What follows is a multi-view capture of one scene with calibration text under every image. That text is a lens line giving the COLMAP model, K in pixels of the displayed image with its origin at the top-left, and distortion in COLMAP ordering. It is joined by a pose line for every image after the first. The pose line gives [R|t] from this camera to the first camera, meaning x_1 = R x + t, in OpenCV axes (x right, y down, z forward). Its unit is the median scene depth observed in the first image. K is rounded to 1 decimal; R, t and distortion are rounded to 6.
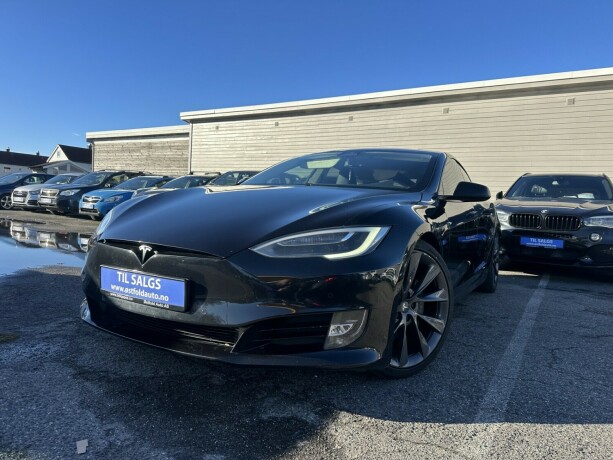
lens RADIAL K [[416.5, 0, 306.2], [0, 416.5, 231.0], [0, 0, 1]] dist [0.035054, -0.036694]
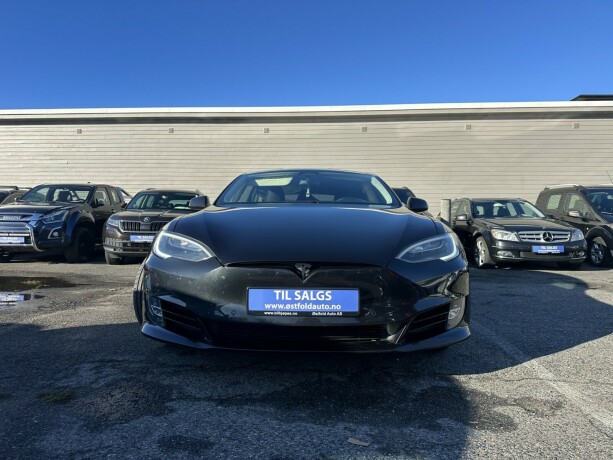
lens RADIAL K [[416.5, 0, 304.1], [0, 416.5, 224.3], [0, 0, 1]] dist [0.035054, -0.036694]
pose [[0.878989, -0.046518, 0.474568, -0.828449], [0.067242, 0.997377, -0.026779, -0.033769], [-0.472078, 0.055449, 0.879811, 0.033962]]
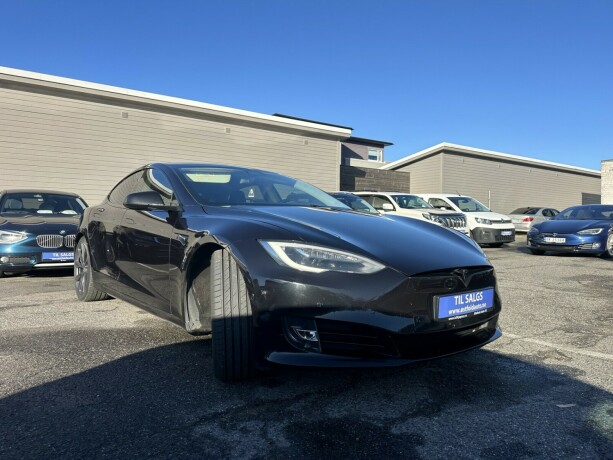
lens RADIAL K [[416.5, 0, 302.2], [0, 416.5, 231.2], [0, 0, 1]] dist [0.035054, -0.036694]
pose [[0.379444, -0.065654, 0.922882, -1.539695], [0.059788, 0.997134, 0.046355, -0.145048], [-0.923281, 0.037588, 0.382282, 0.895005]]
